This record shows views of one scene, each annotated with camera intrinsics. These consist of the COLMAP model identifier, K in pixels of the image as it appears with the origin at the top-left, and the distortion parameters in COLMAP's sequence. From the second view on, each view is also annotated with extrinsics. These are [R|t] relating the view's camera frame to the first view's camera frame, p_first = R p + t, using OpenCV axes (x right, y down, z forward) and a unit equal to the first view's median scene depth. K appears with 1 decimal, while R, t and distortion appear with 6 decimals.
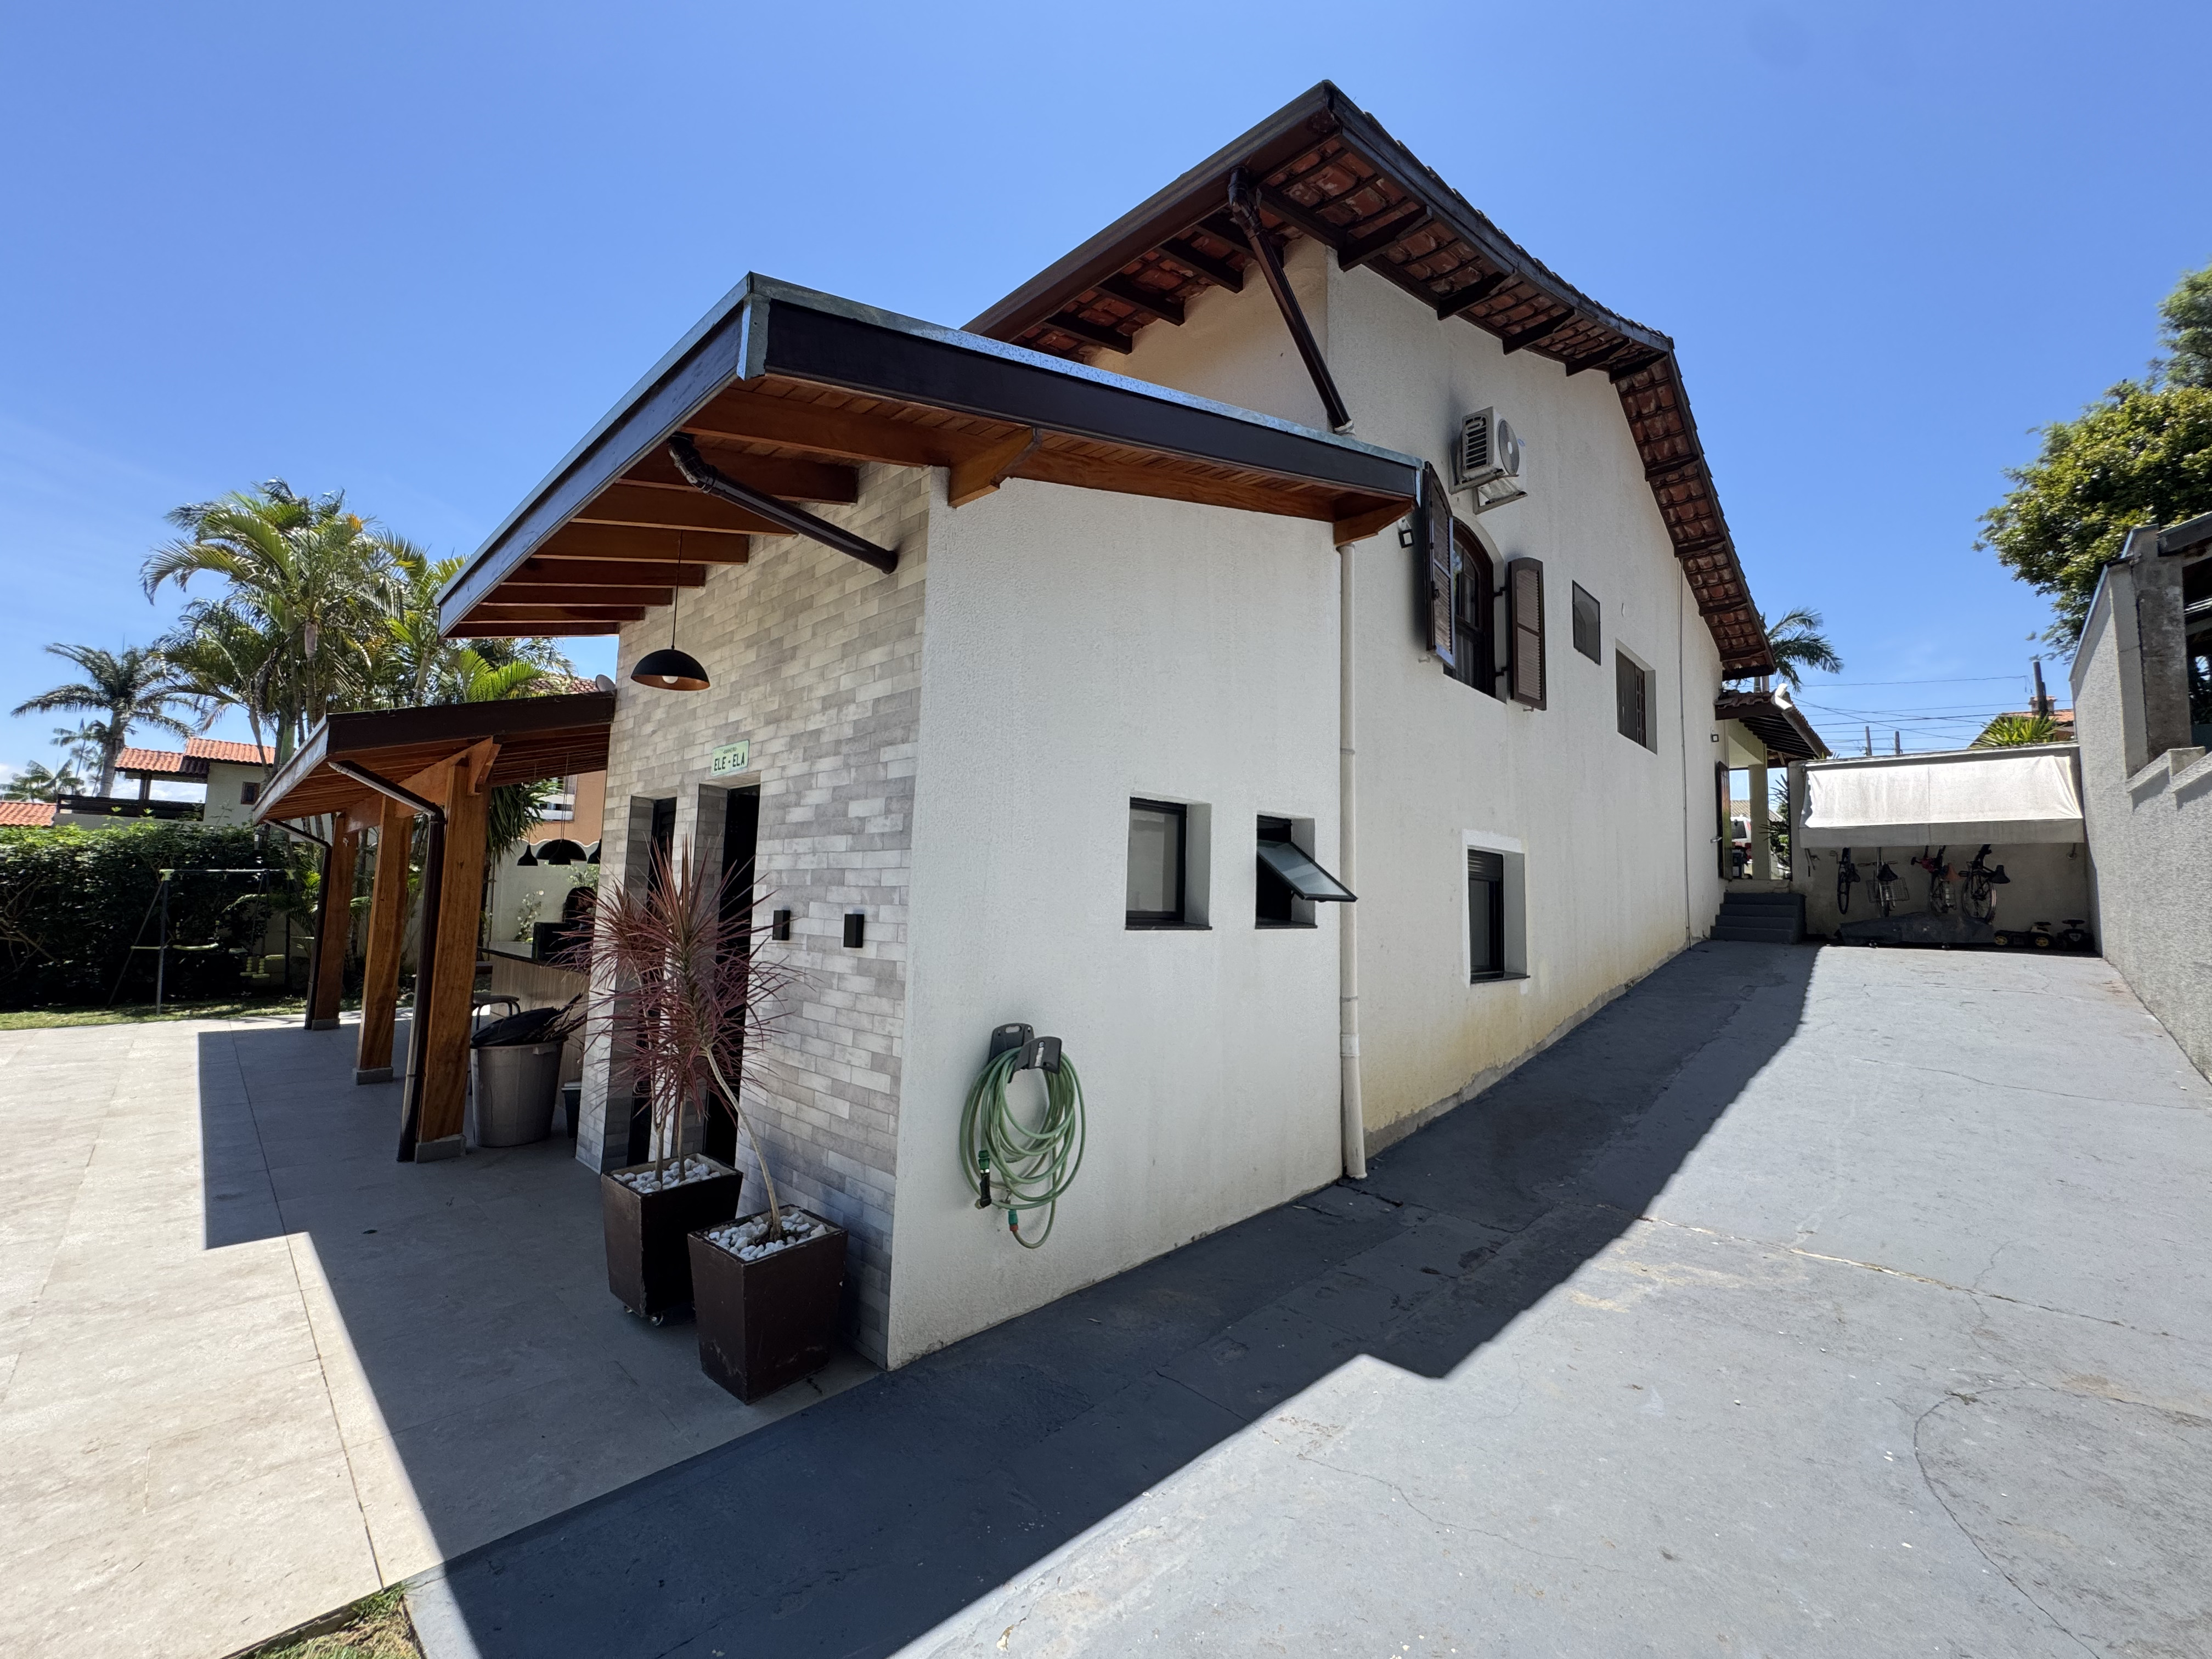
lens RADIAL K [[890.8, 0, 1101.3], [0, 890.8, 822.8], [0, 0, 1]] dist [-0.002009, -0.000047]
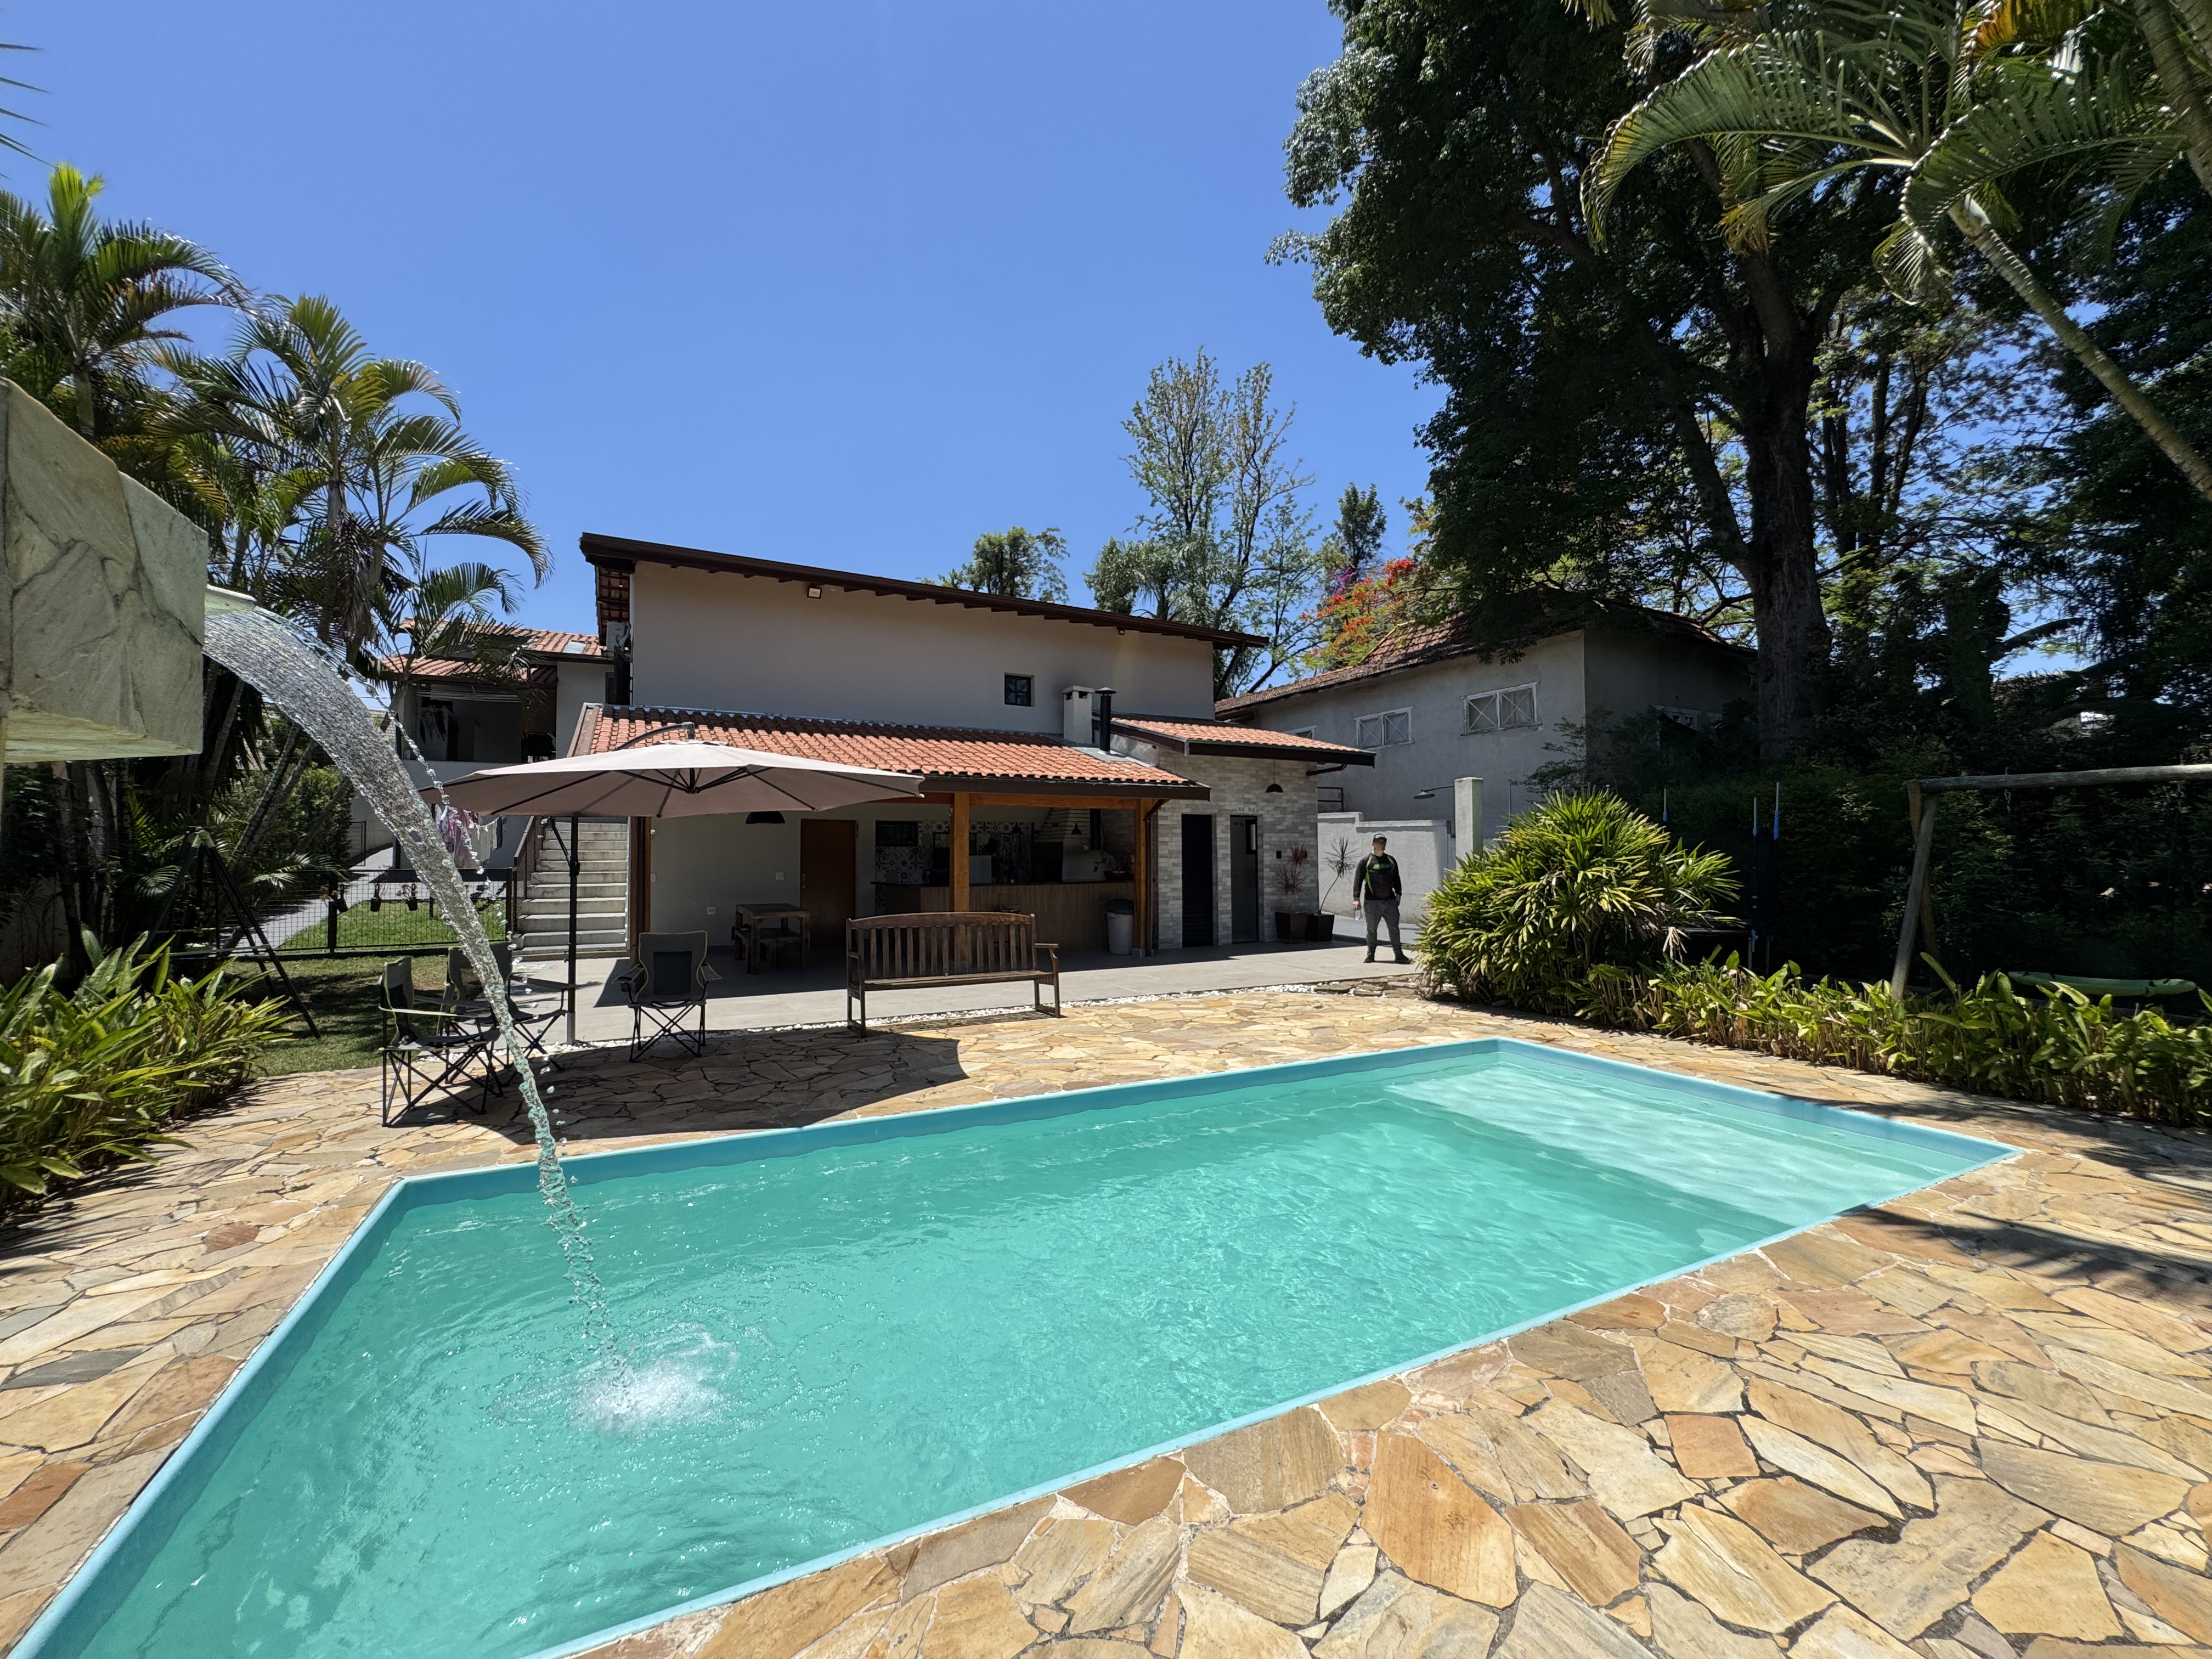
lens RADIAL K [[885.4, 0, 1102.9], [0, 885.4, 826.3], [0, 0, 1]] dist [-0.002500, -0.000019]
pose [[0.294300, 0.004569, 0.955702, -4.793886], [-0.073361, 0.997146, 0.017824, -0.029664], [-0.952893, -0.075357, 0.293795, 0.636756]]
